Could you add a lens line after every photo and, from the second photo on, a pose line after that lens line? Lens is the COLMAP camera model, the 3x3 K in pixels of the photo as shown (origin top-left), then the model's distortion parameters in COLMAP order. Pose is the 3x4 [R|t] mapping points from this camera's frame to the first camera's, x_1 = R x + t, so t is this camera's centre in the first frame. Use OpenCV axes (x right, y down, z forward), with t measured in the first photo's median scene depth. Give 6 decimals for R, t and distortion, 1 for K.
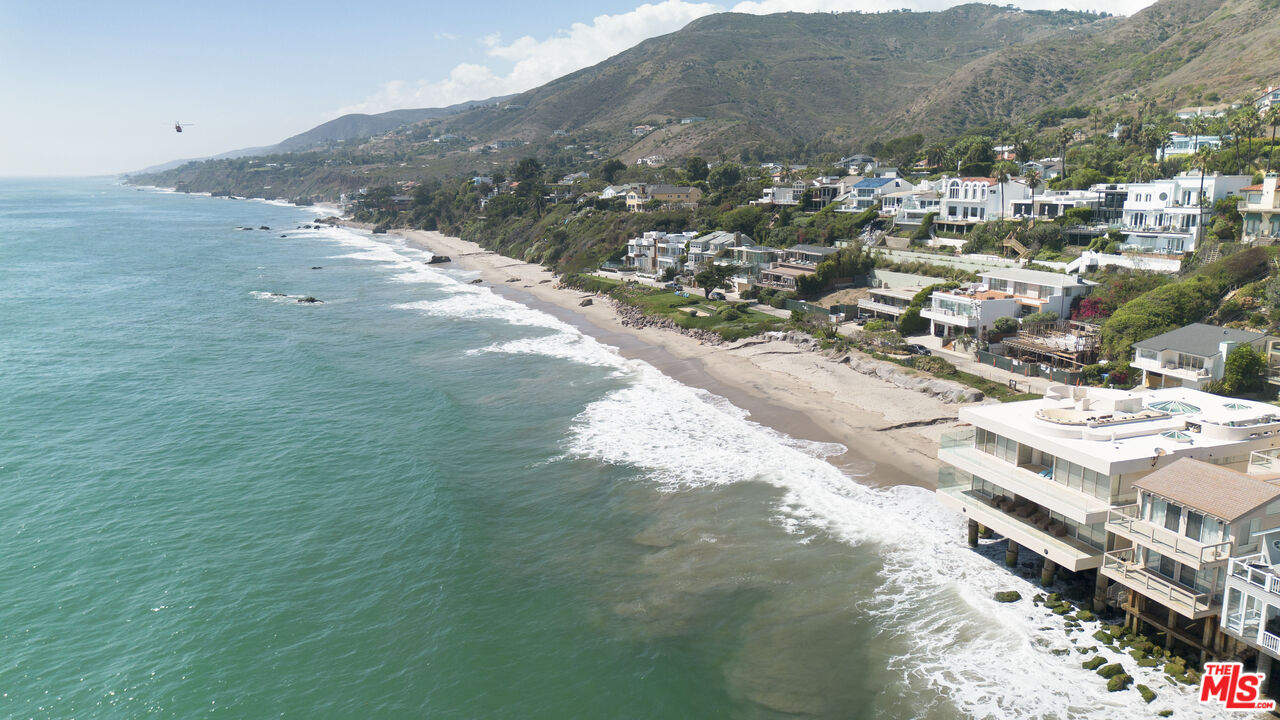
lens RADIAL K [[878.8, 0, 603.0], [0, 878.8, 361.9], [0, 0, 1]] dist [-0.016456, -0.015780]
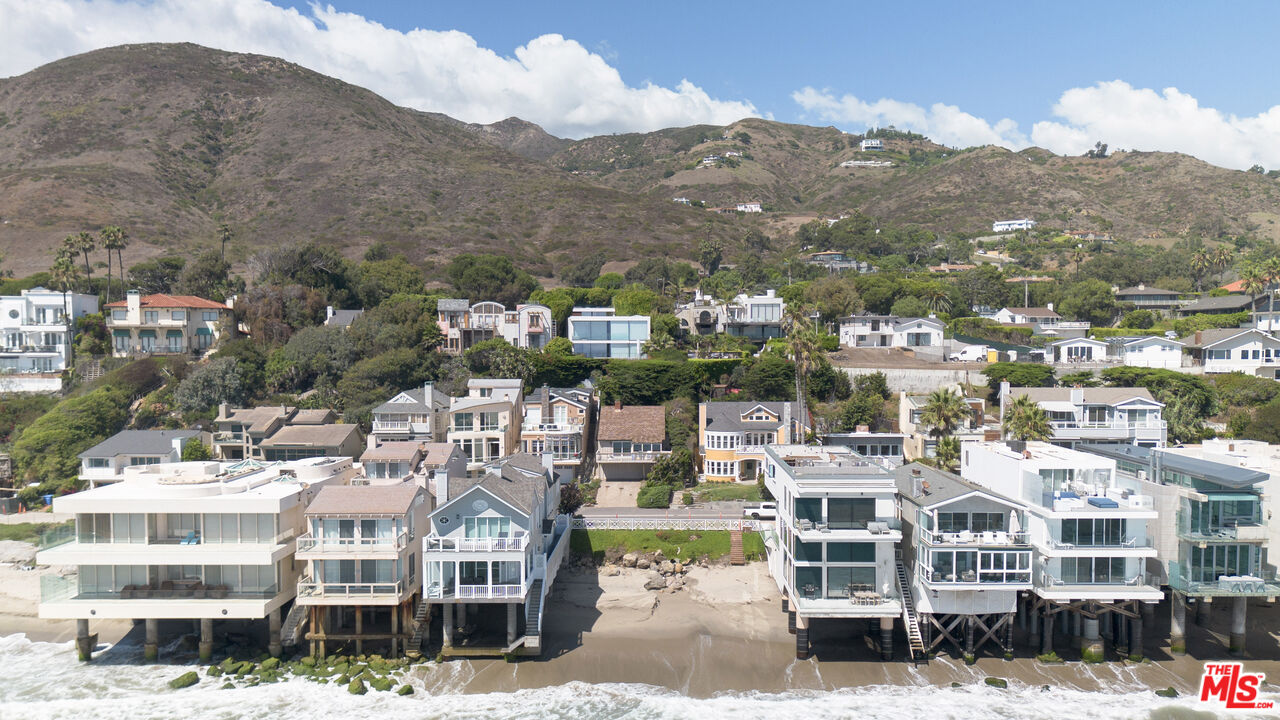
lens RADIAL K [[1008.1, 0, 653.6], [0, 1008.1, 427.5], [0, 0, 1]] dist [0.039775, -0.029662]
pose [[0.288327, -0.050834, 0.956182, -0.180117], [0.181284, 0.983428, -0.002382, 0.048445], [-0.940215, 0.174027, 0.292765, 0.092094]]
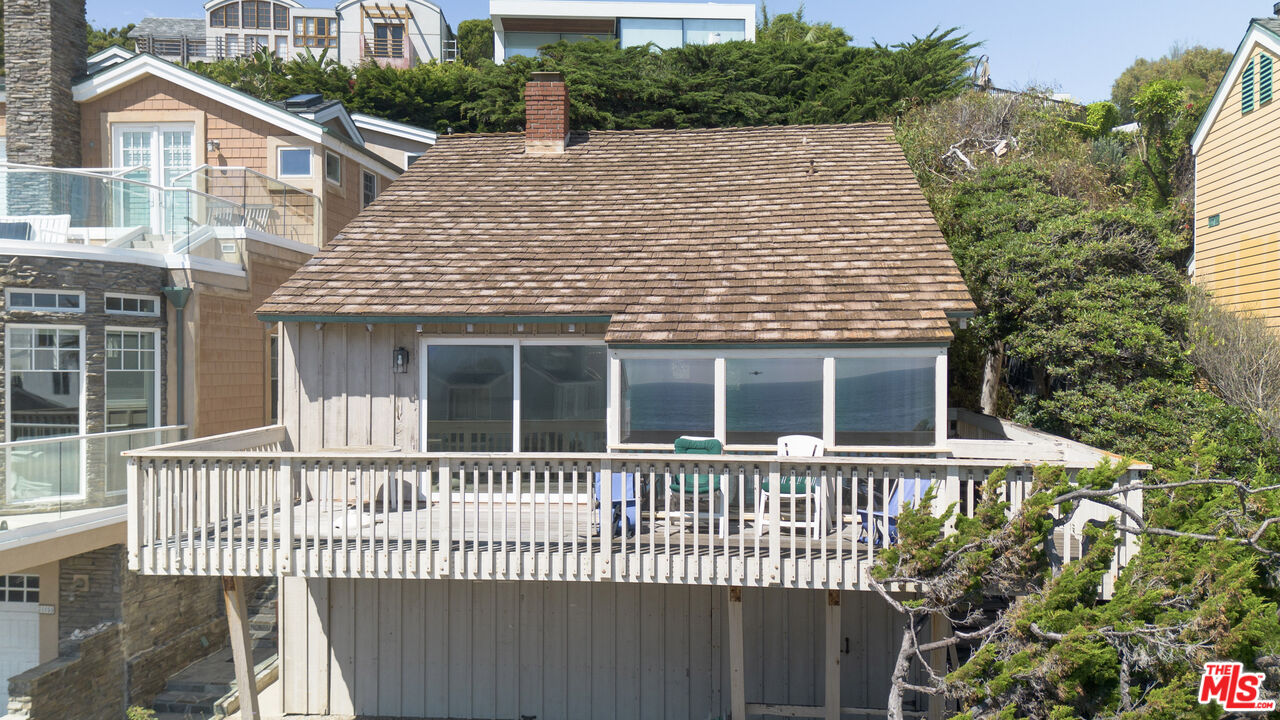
lens RADIAL K [[1048.9, 0, 633.0], [0, 1048.9, 364.3], [0, 0, 1]] dist [0.001855, -0.004750]
pose [[0.382053, 0.017493, 0.923975, 0.557315], [0.168333, 0.981777, -0.088191, 0.064920], [-0.908680, 0.189229, 0.372147, 0.330474]]
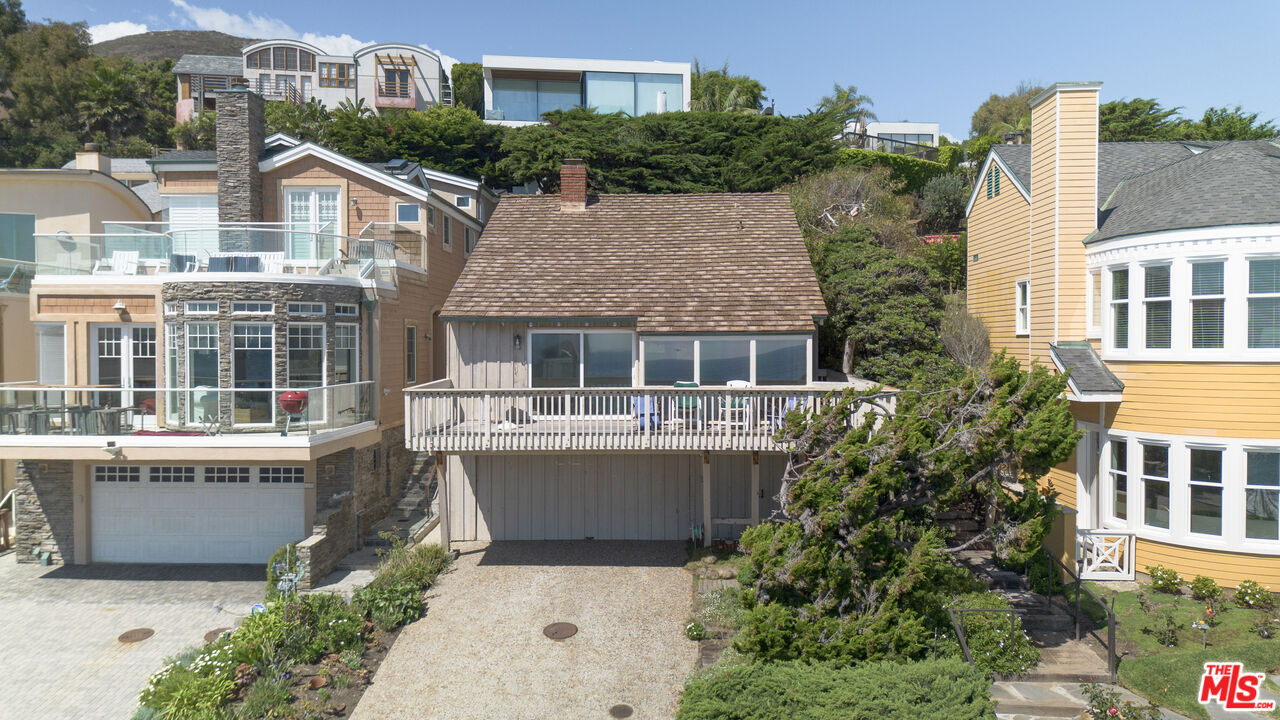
lens RADIAL K [[947.4, 0, 641.3], [0, 947.4, 361.9], [0, 0, 1]] dist [0.012498, -0.004647]
pose [[0.310733, -0.003425, 0.950491, 0.500827], [0.177742, 0.982563, -0.054566, 0.067633], [-0.933731, 0.185897, 0.305923, 0.320100]]
